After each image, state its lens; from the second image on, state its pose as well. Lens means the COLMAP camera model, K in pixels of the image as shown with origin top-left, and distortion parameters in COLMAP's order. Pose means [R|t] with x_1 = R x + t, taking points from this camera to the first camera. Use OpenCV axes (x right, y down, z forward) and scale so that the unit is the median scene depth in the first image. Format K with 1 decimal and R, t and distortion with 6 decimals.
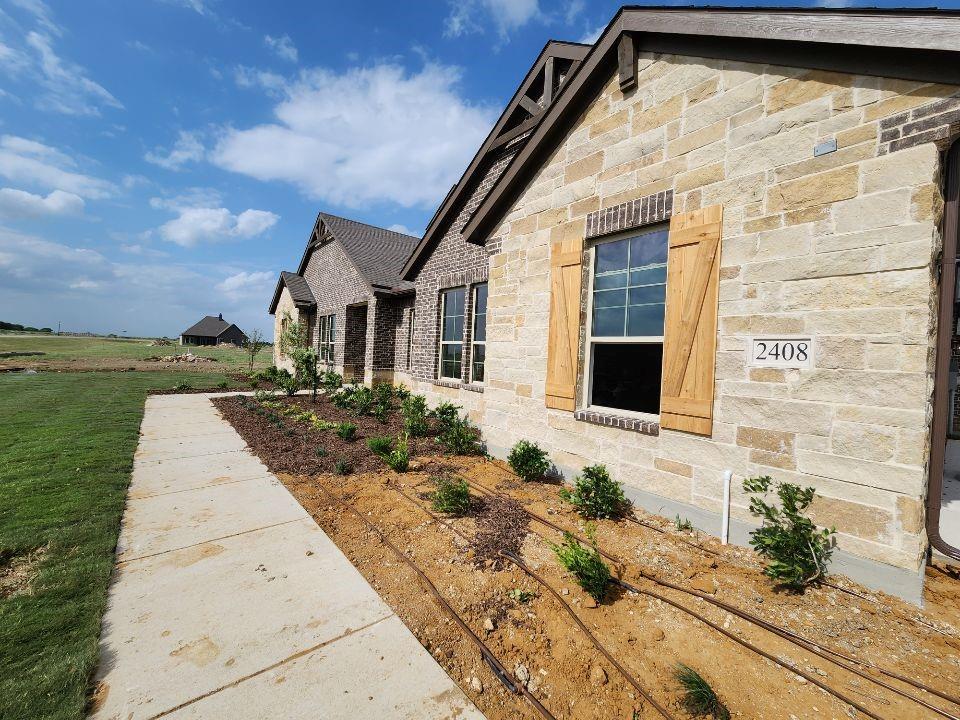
lens RADIAL K [[400.3, 0, 480.0], [0, 400.3, 360.0], [0, 0, 1]] dist [0.001214, 0.000009]
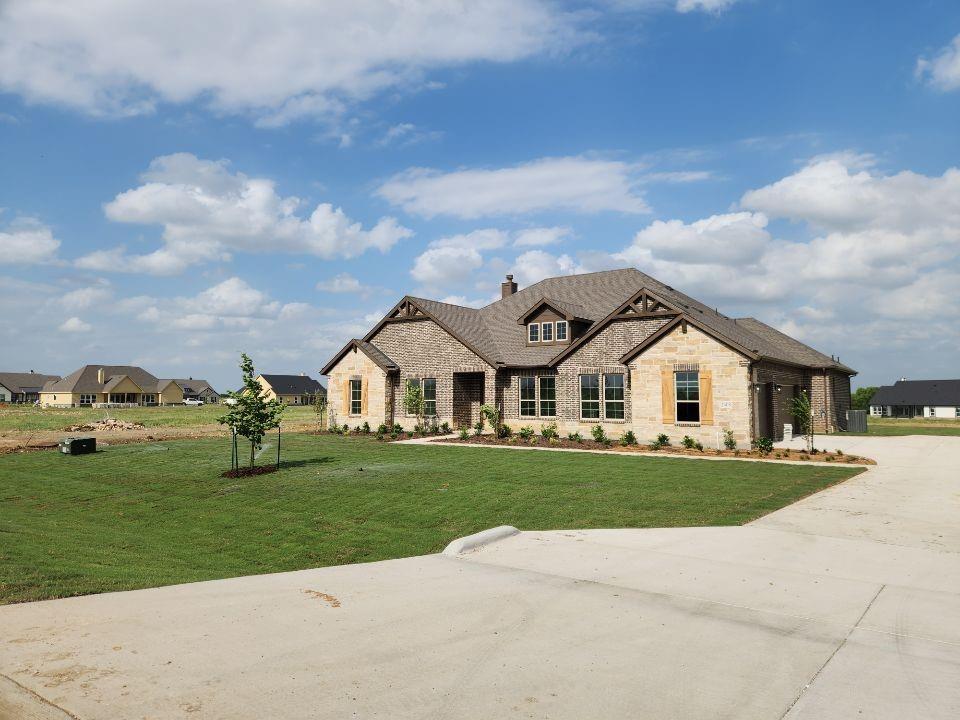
lens RADIAL K [[665.3, 0, 480.0], [0, 665.3, 360.0], [0, 0, 1]] dist [0.006235, 0.000318]
pose [[0.960176, -0.048627, 0.275133, -2.980702], [0.061239, 0.997421, -0.037431, -0.307165], [-0.272604, 0.052789, 0.960677, -4.136536]]
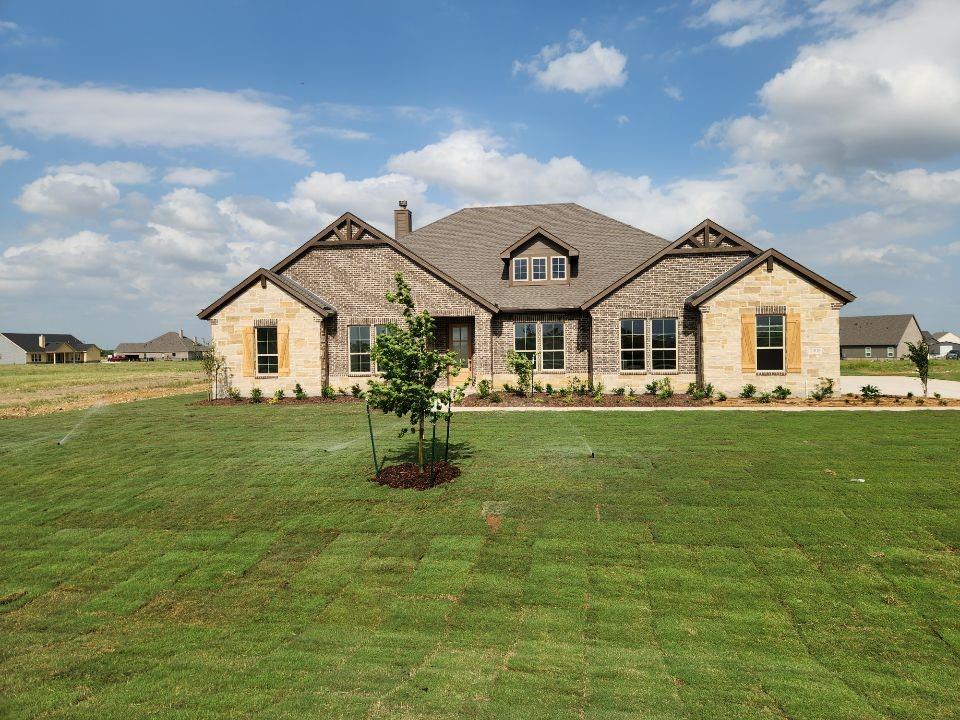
lens RADIAL K [[641.7, 0, 480.0], [0, 641.7, 360.0], [0, 0, 1]] dist [0.043456, -0.001178]
pose [[0.711890, -0.091012, 0.696369, -4.886738], [0.060733, 0.995831, 0.068064, -0.448164], [-0.699660, -0.006162, 0.714449, -1.077062]]
